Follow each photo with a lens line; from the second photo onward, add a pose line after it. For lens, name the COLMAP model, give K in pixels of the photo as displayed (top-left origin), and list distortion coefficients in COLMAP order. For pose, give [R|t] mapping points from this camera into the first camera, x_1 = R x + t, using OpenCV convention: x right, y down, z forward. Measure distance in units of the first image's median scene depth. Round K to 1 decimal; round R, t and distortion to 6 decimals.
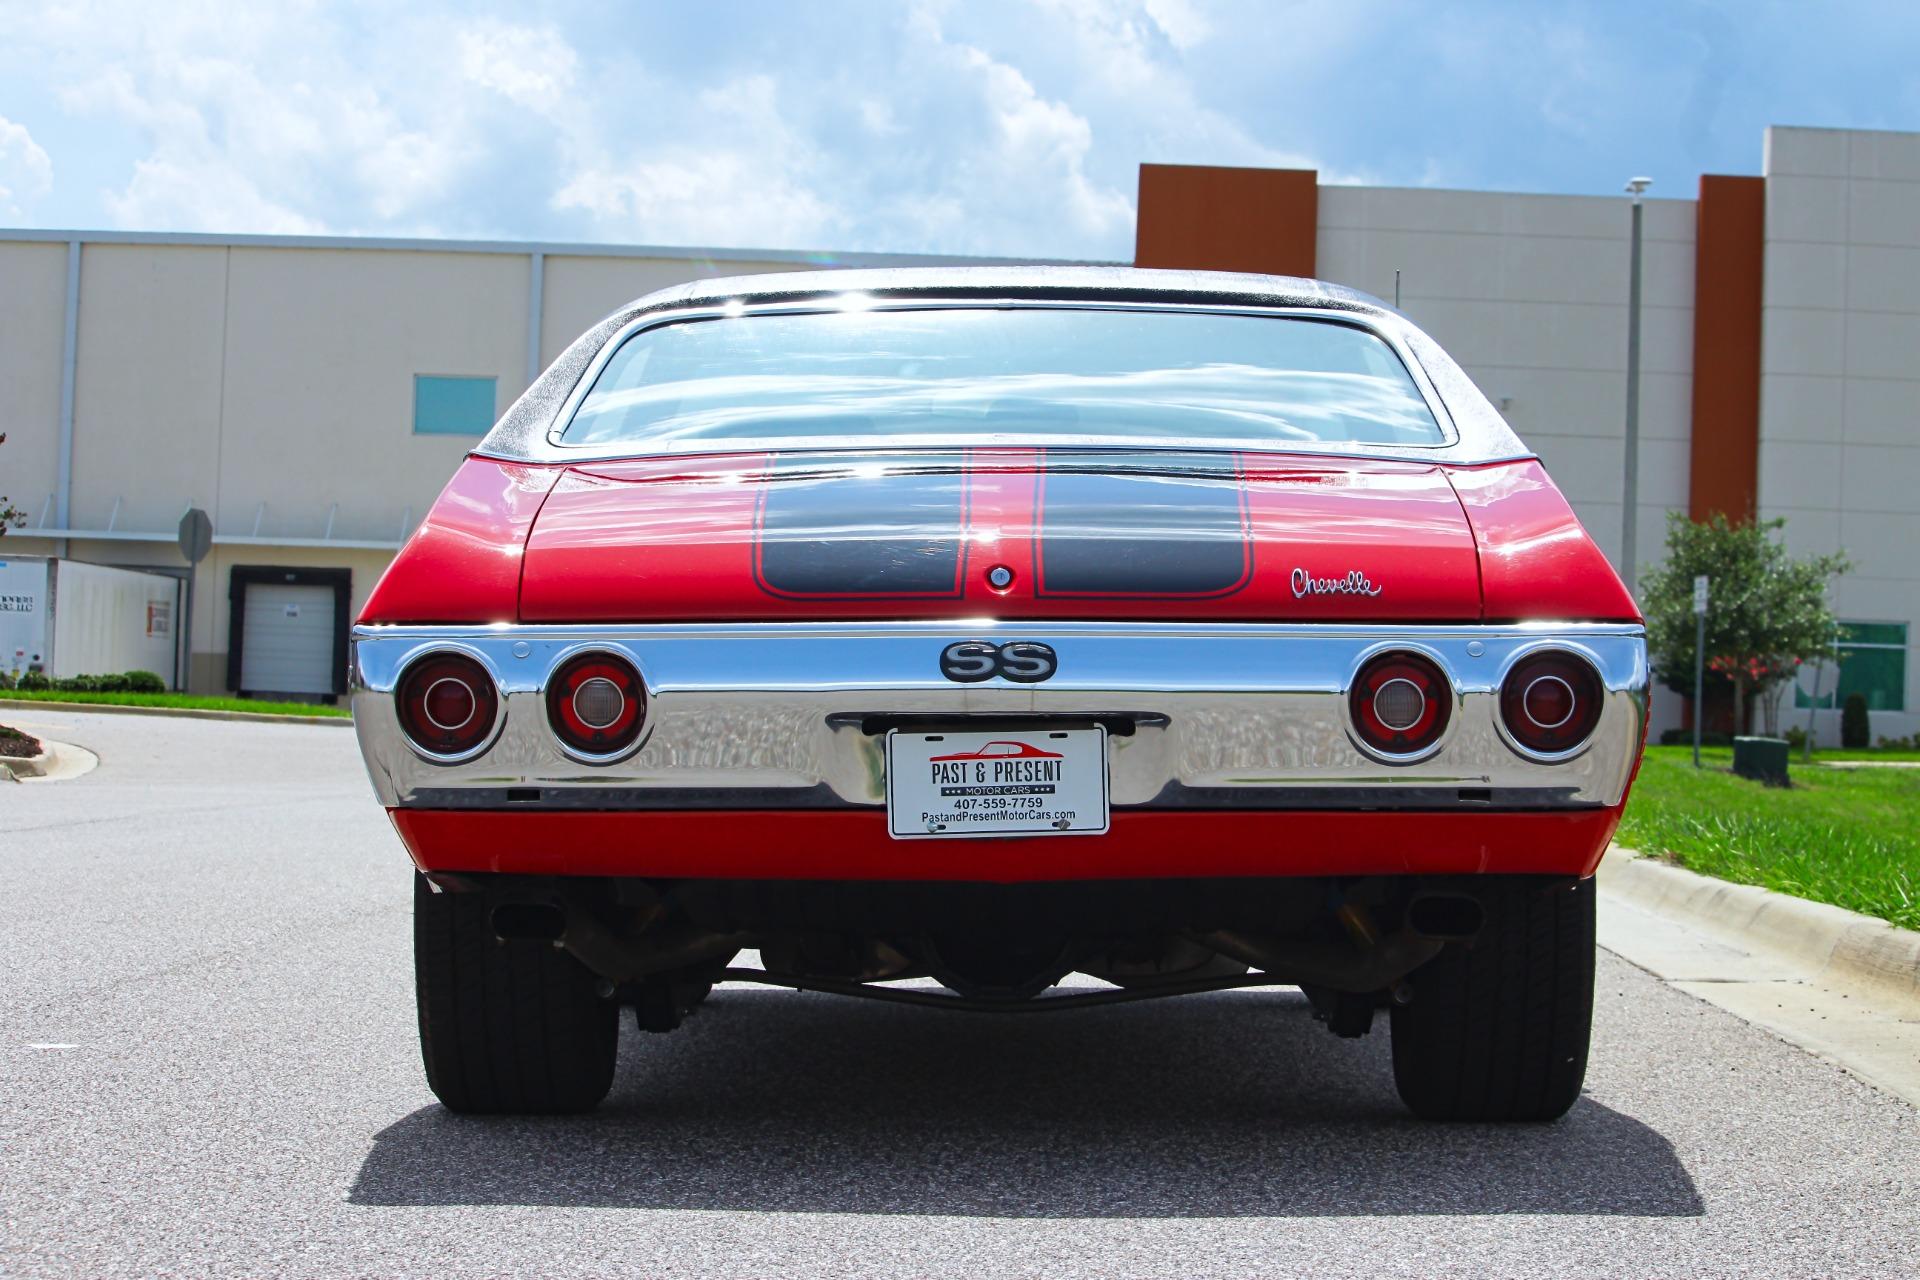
lens RADIAL K [[4845.7, 0, 960.2], [0, 4845.7, 588.3], [0, 0, 1]] dist [-0.413789, -0.030160]
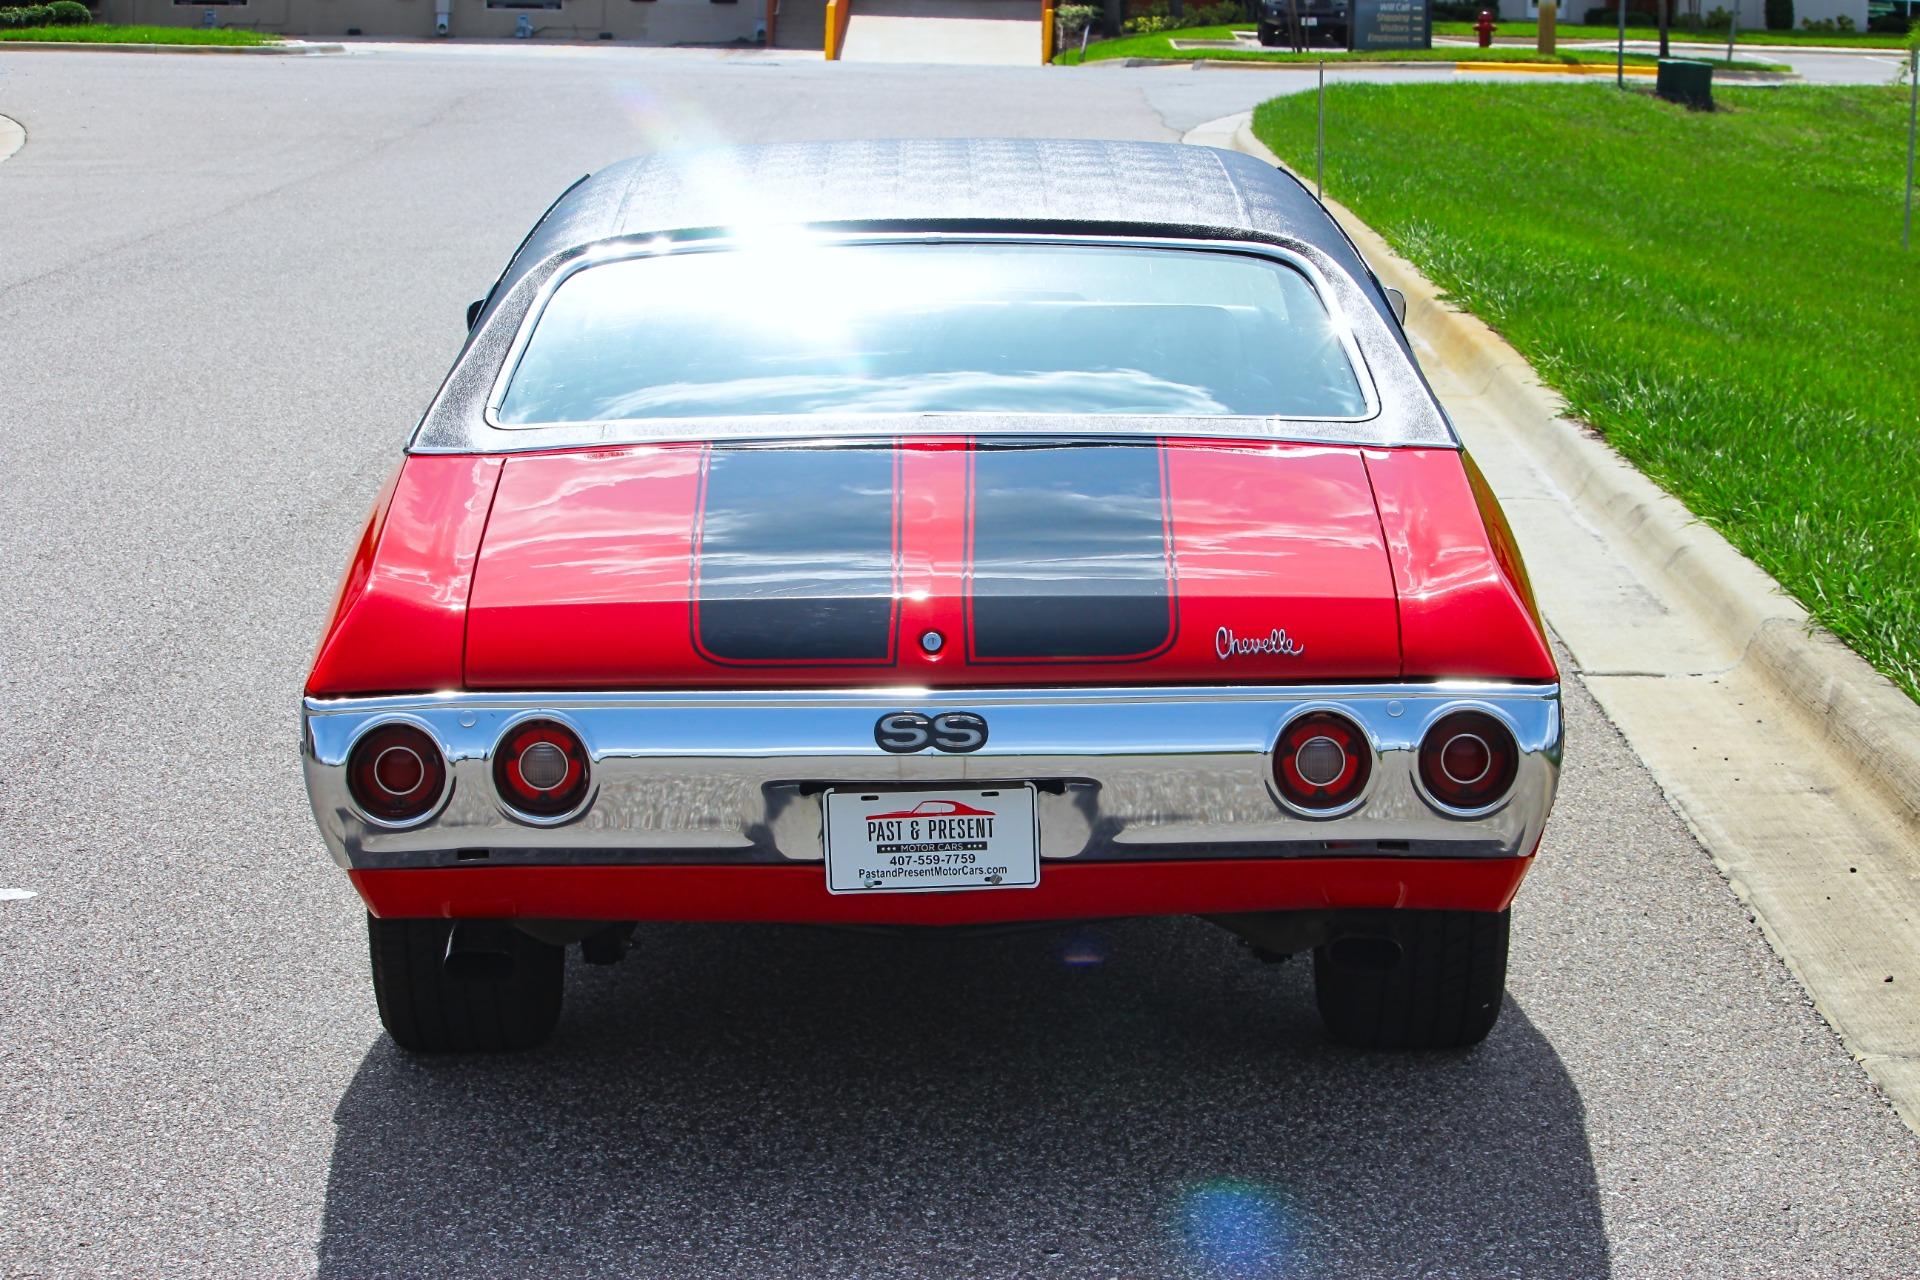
lens RADIAL K [[4845.7, 0, 960.2], [0, 4845.7, 588.3], [0, 0, 1]] dist [-0.413789, -0.030160]
pose [[0.999831, -0.011157, 0.014631, -0.000675], [0.008699, 0.987328, 0.158457, -0.176302], [-0.016214, -0.158303, 0.987257, -0.011261]]
